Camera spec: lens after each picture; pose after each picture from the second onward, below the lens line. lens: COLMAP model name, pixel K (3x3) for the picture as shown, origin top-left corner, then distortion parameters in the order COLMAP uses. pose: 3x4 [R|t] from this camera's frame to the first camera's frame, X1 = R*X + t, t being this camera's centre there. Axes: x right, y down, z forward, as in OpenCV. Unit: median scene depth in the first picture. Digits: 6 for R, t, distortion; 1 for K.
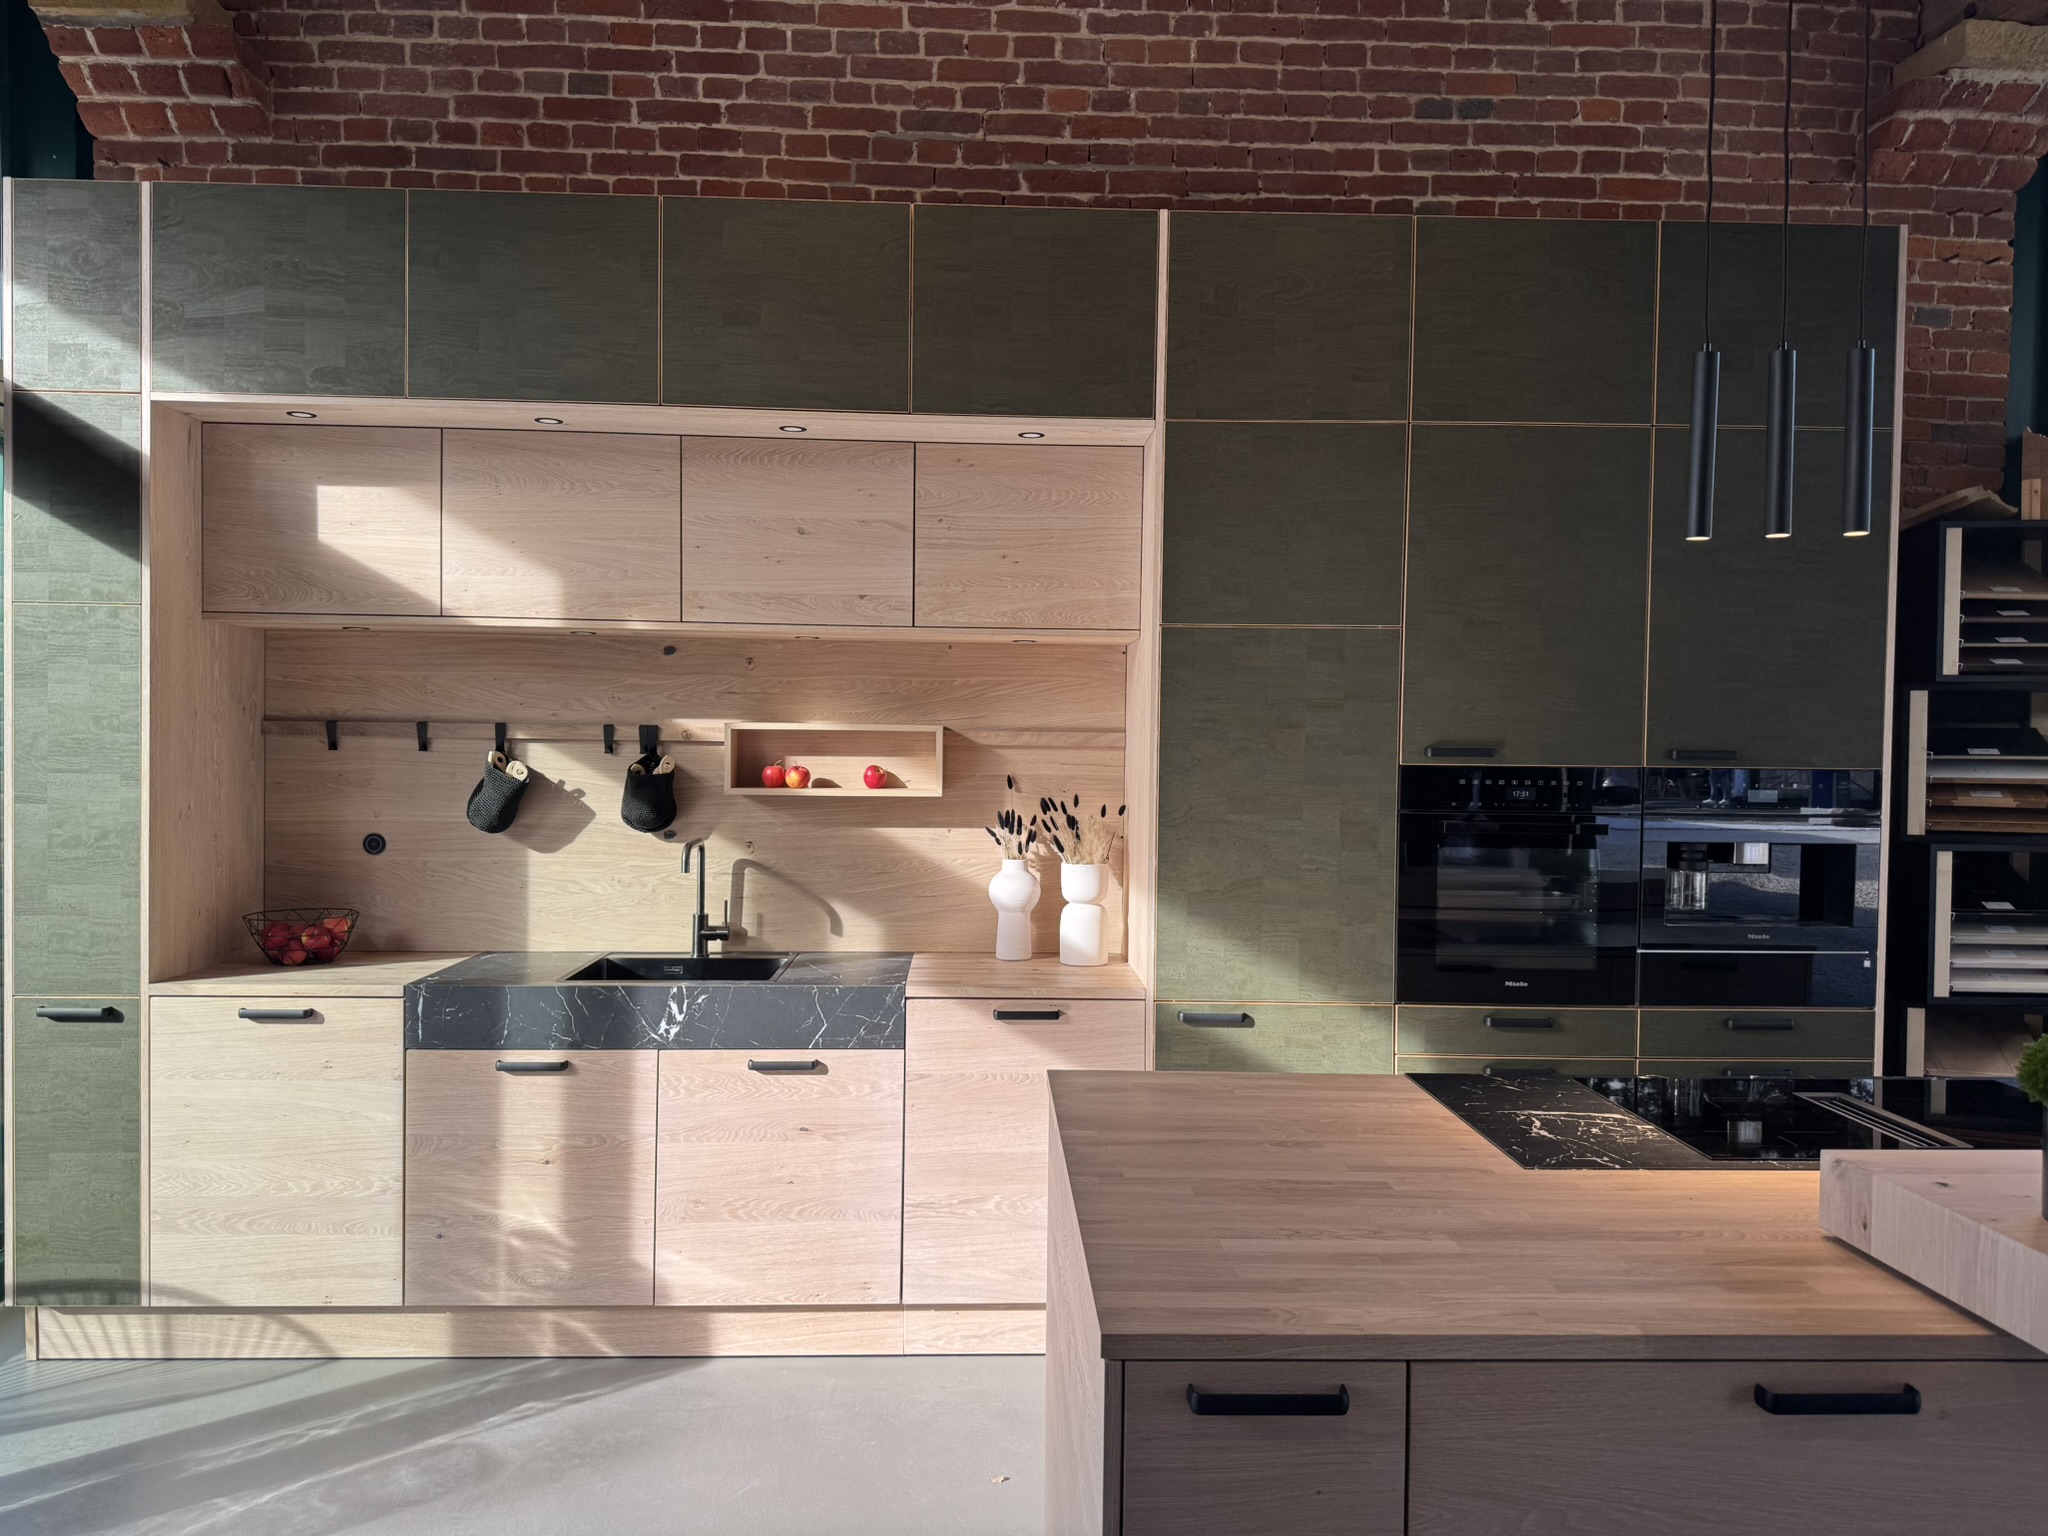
lens RADIAL K [[1457.8, 0, 1027.1], [0, 1457.8, 781.7], [0, 0, 1]] dist [0.047790, -0.054690]
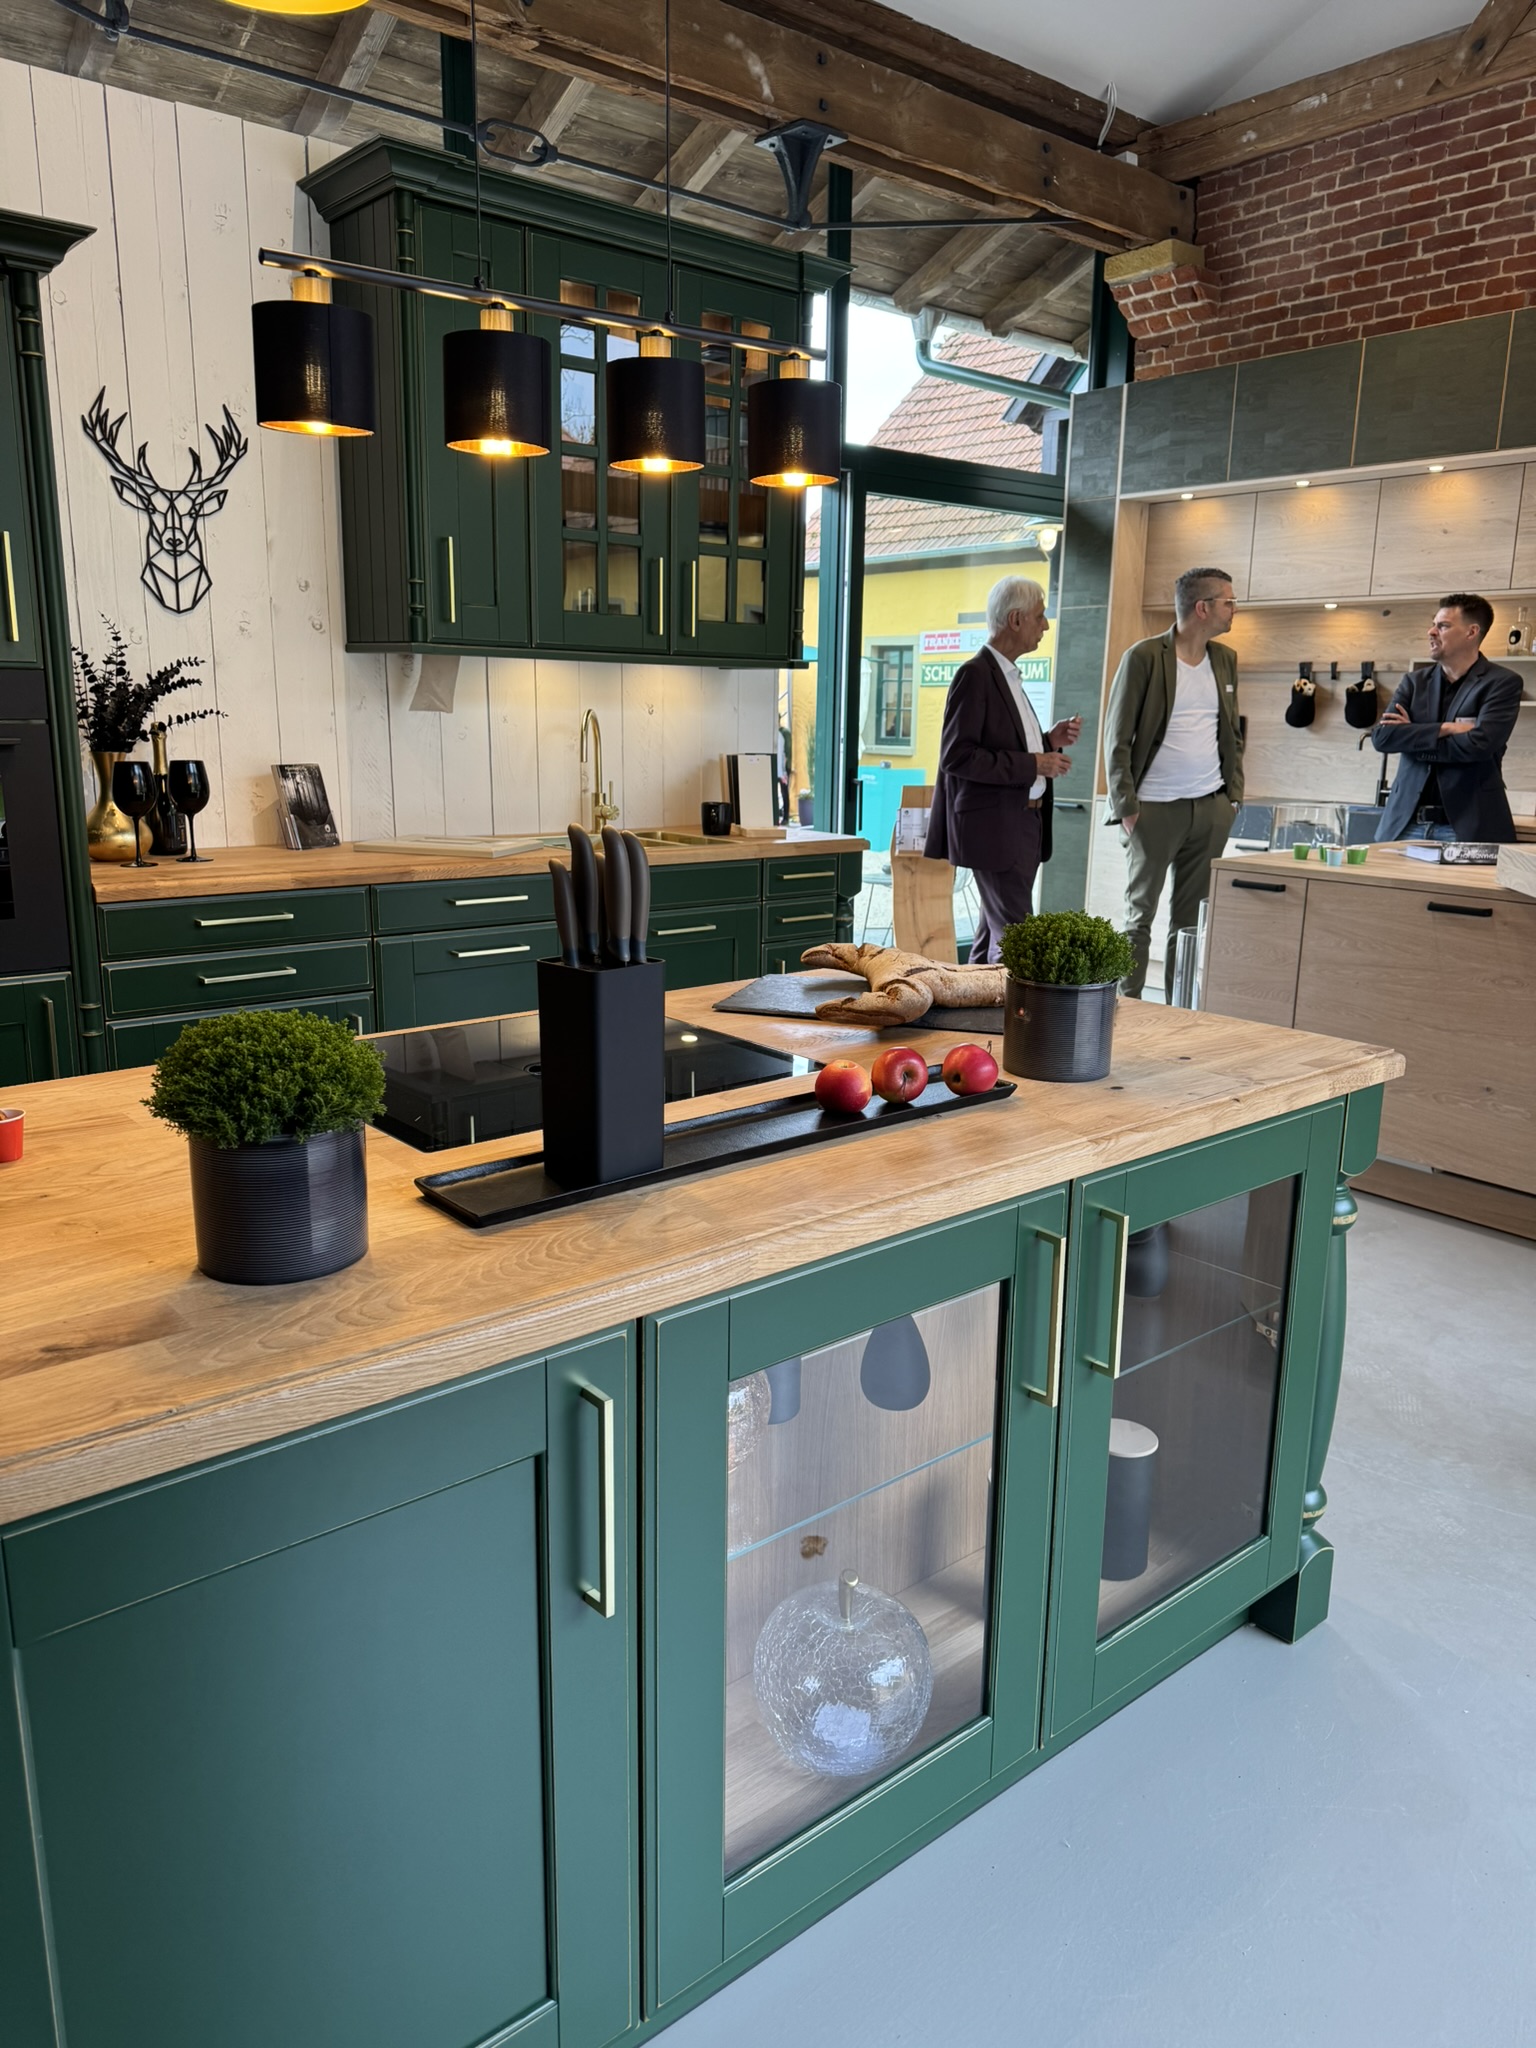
lens RADIAL K [[1457.8, 0, 768.4], [0, 1457.8, 1030.7], [0, 0, 1]] dist [0.047790, -0.054690]
pose [[0.595176, 0.173800, -0.784576, 0.717735], [-0.026316, 0.980024, 0.197132, 0.061113], [0.803165, -0.096681, 0.587860, -0.557287]]
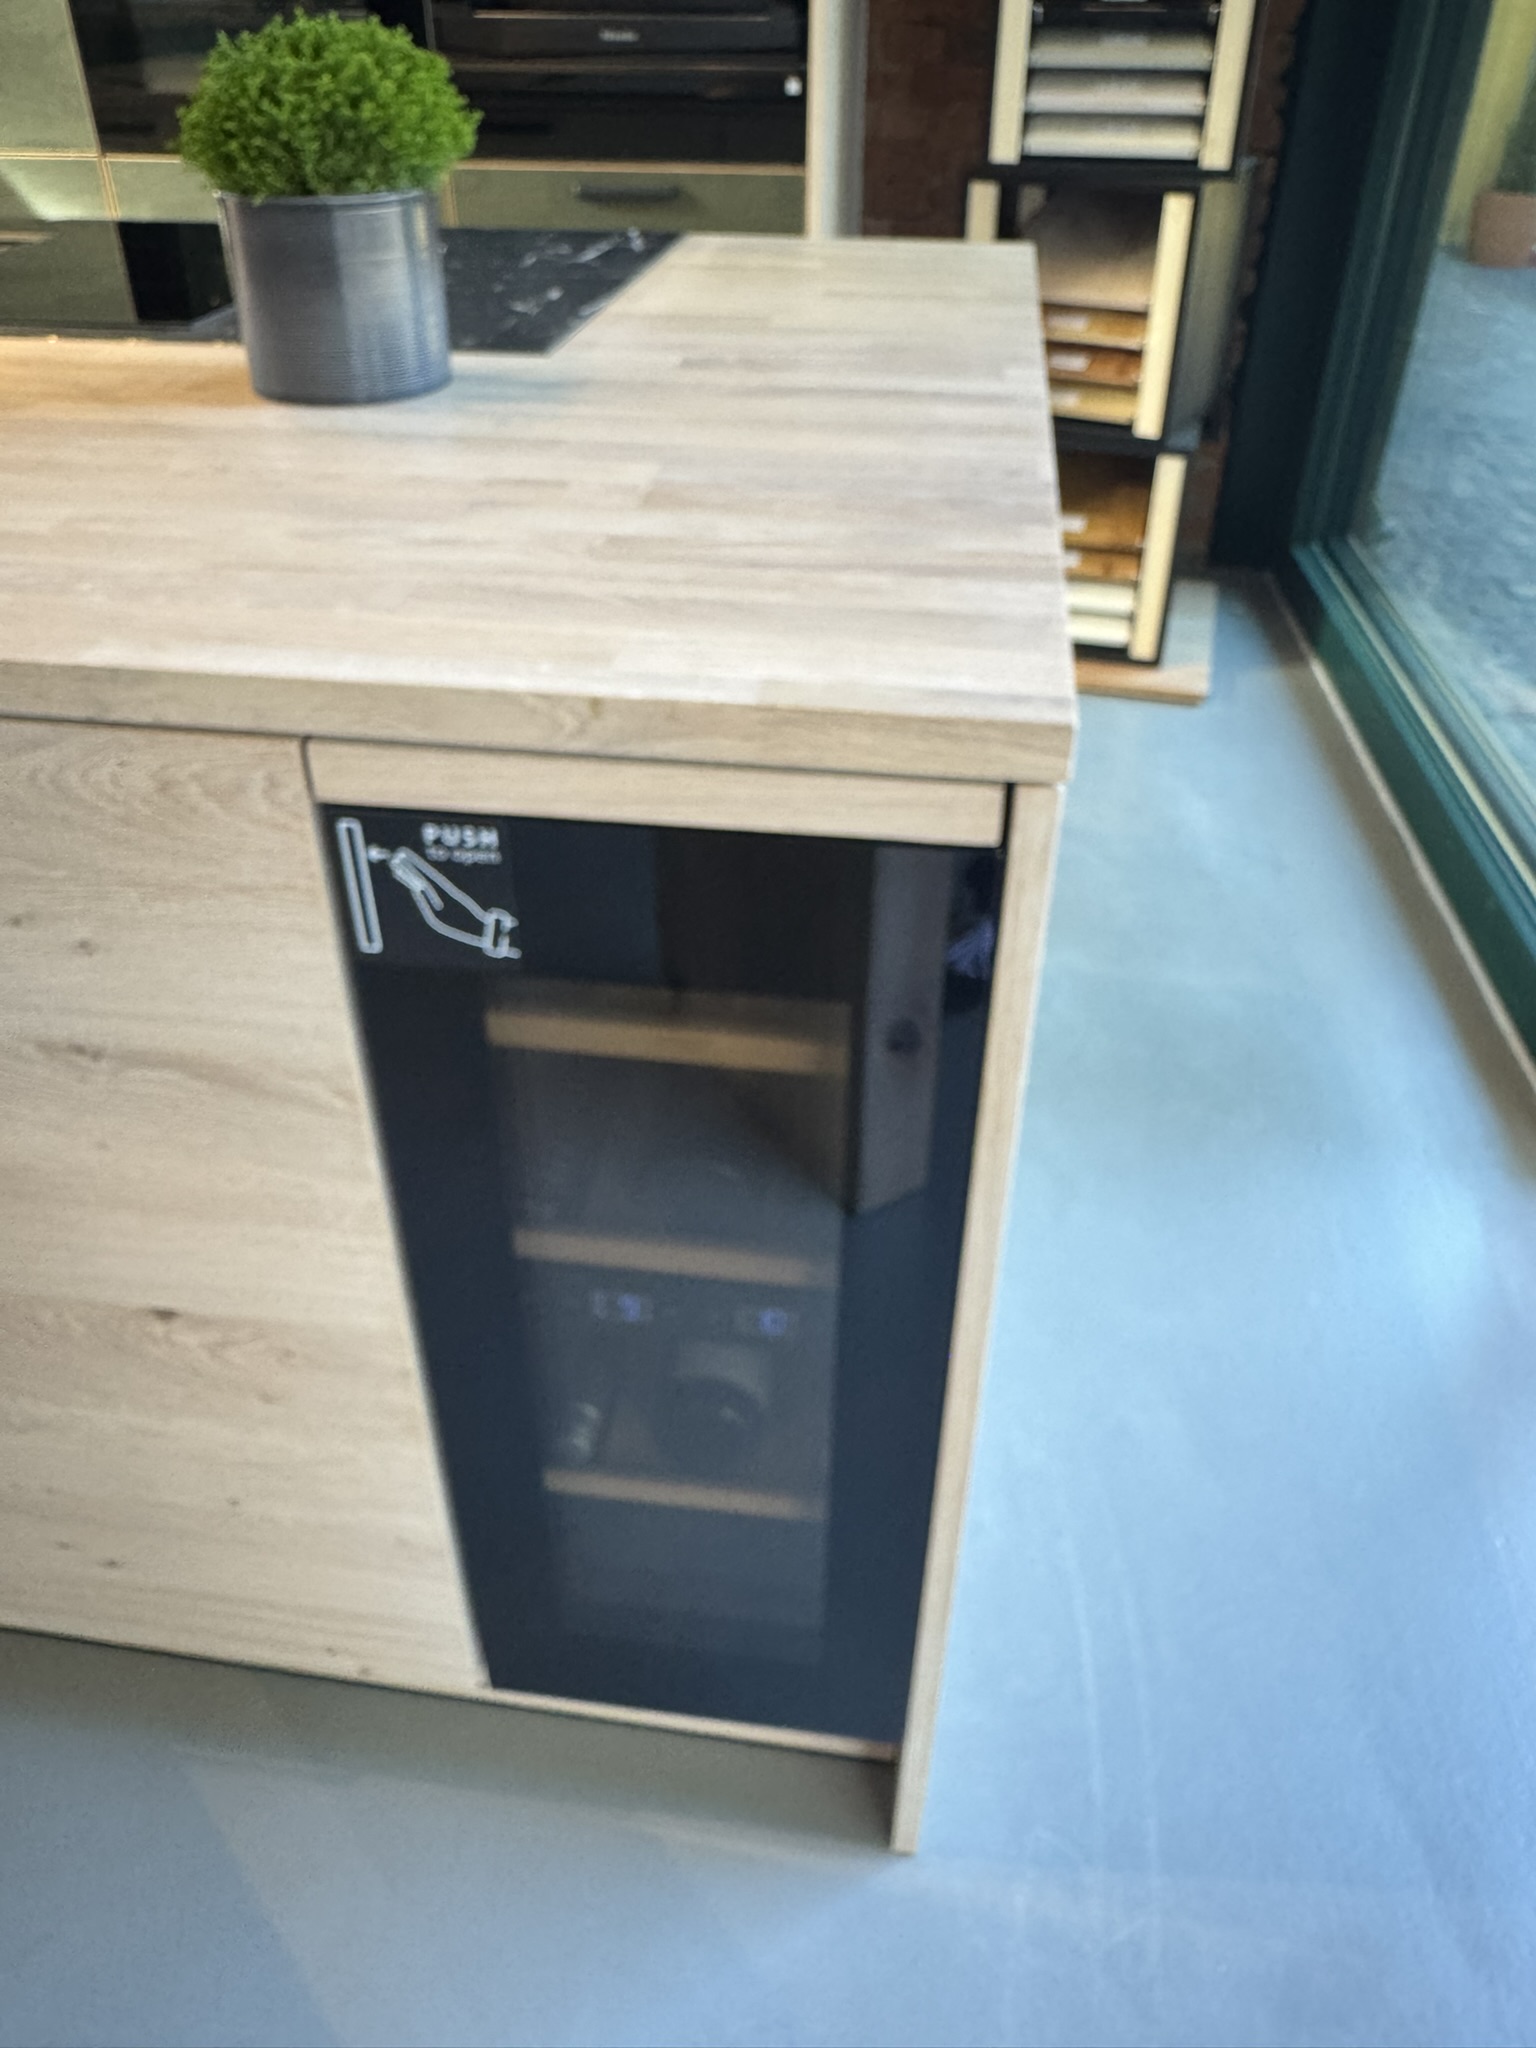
lens RADIAL K [[1457.8, 0, 761.1], [0, 1457.8, 914.8], [0, 0, 1]] dist [0.047790, -0.054690]
pose [[0.983180, 0.091180, -0.158250, 0.637633], [0.004521, 0.854049, 0.520174, 0.091138], [0.182583, -0.512140, 0.839271, 0.269788]]
